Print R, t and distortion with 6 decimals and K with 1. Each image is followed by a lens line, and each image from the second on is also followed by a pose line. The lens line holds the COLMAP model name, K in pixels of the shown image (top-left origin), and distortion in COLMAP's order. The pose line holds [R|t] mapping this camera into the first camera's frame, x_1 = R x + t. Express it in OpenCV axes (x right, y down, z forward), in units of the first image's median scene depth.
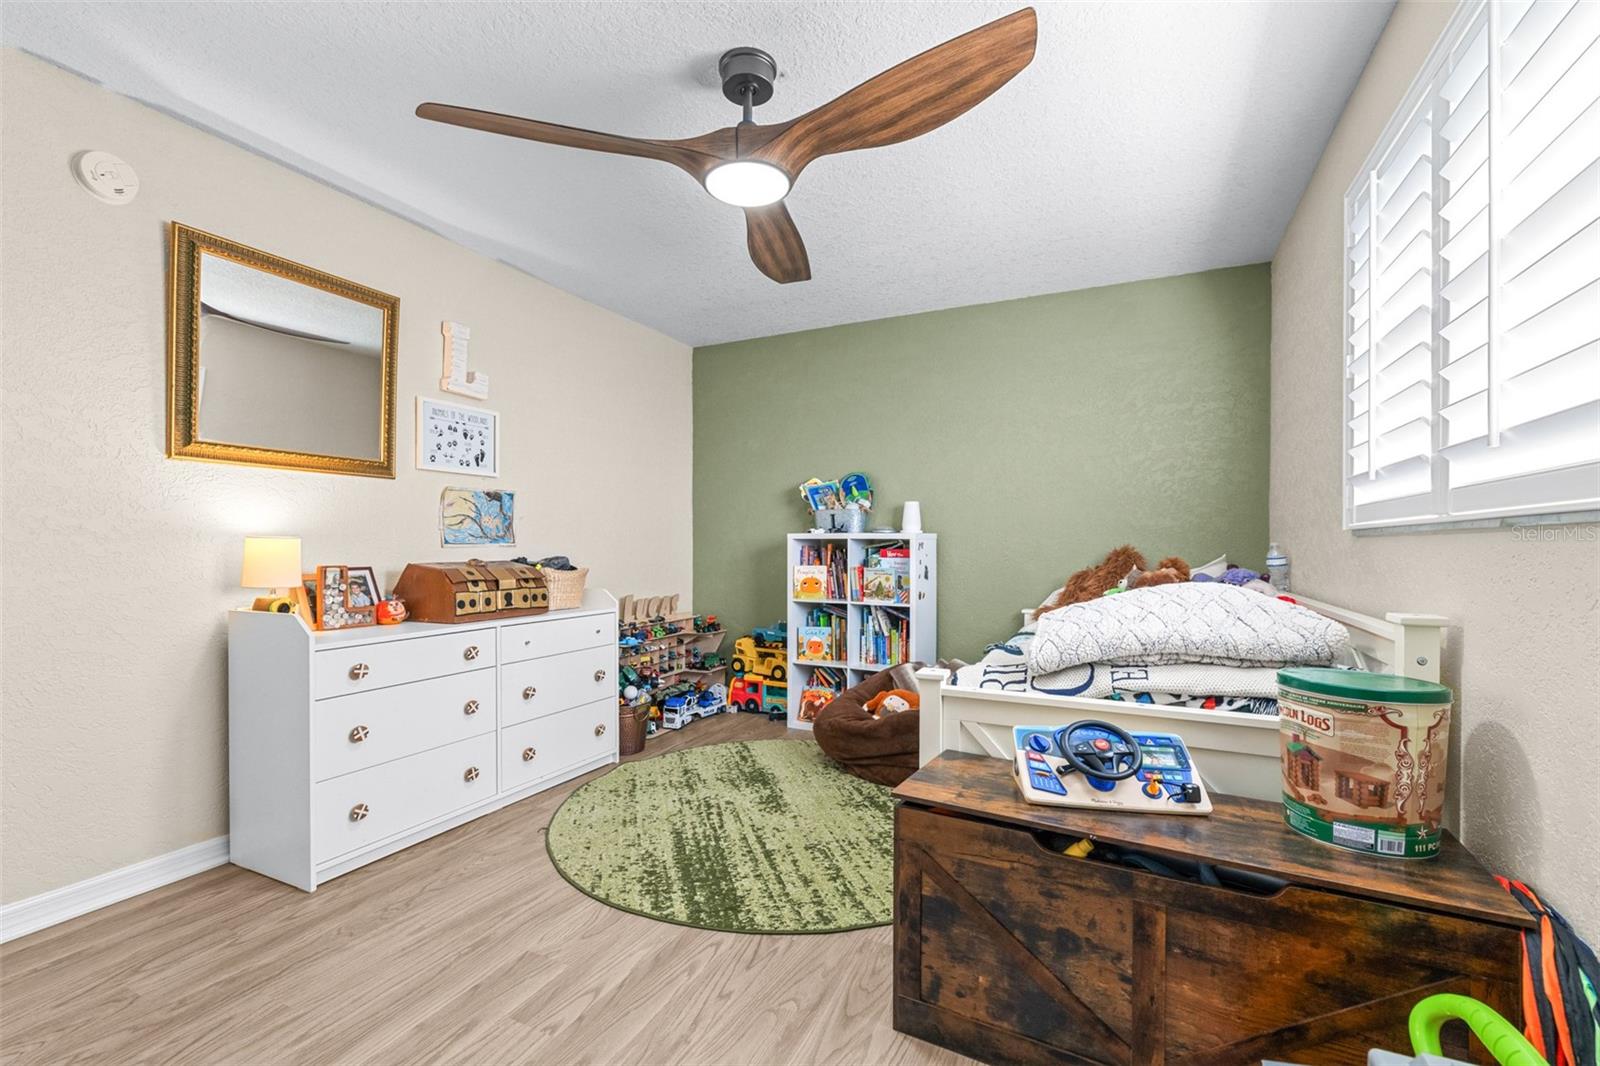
lens RADIAL K [[684.7, 0, 802.1], [0, 684.7, 550.1], [0, 0, 1]] dist [0.001296, 0.000205]
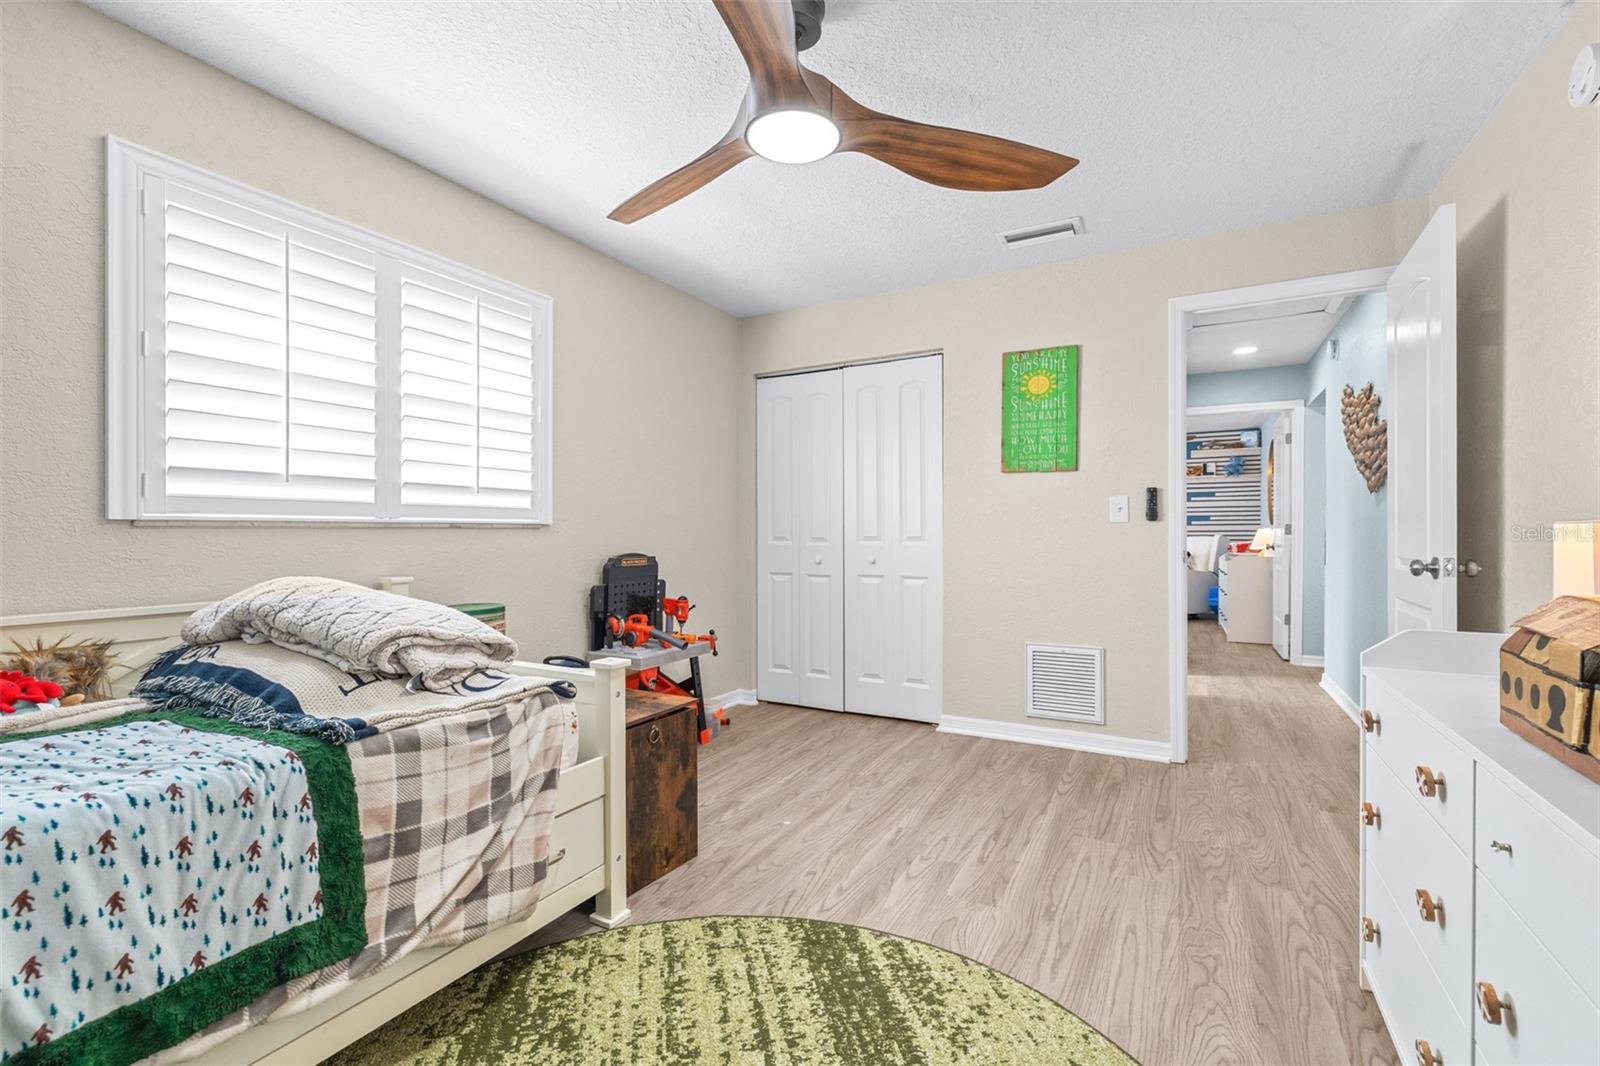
lens RADIAL K [[690.5, 0, 807.5], [0, 690.5, 538.6], [0, 0, 1]] dist [-0.001237, -0.000281]
pose [[-0.998637, 0.000954, 0.052193, -0.128768], [0.001670, 0.999905, 0.013680, -0.013590], [-0.052175, 0.013748, -0.998543, 1.695268]]
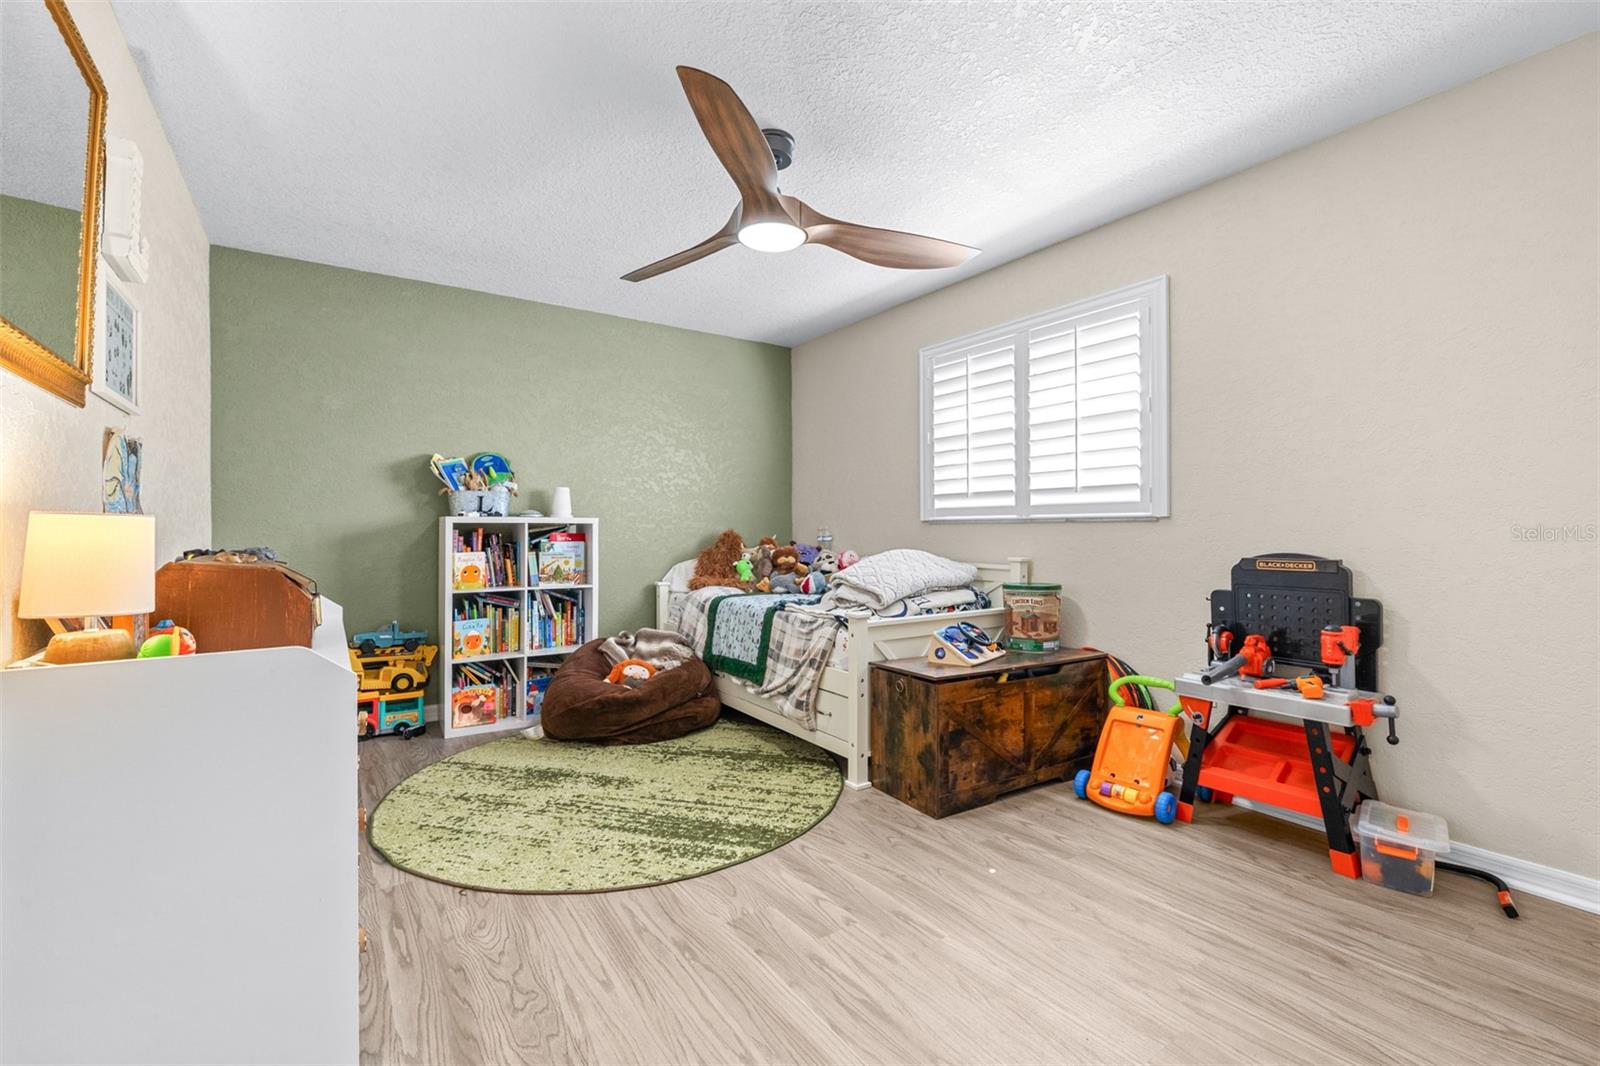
lens RADIAL K [[684.0, 0, 800.0], [0, 684.0, 533.0], [0, 0, 1]] dist [0.000347, 0.000035]
pose [[0.492943, -0.007300, 0.870031, -0.997584], [0.008798, 0.999956, 0.003405, -0.003751], [-0.870017, 0.005976, 0.492985, 0.315762]]
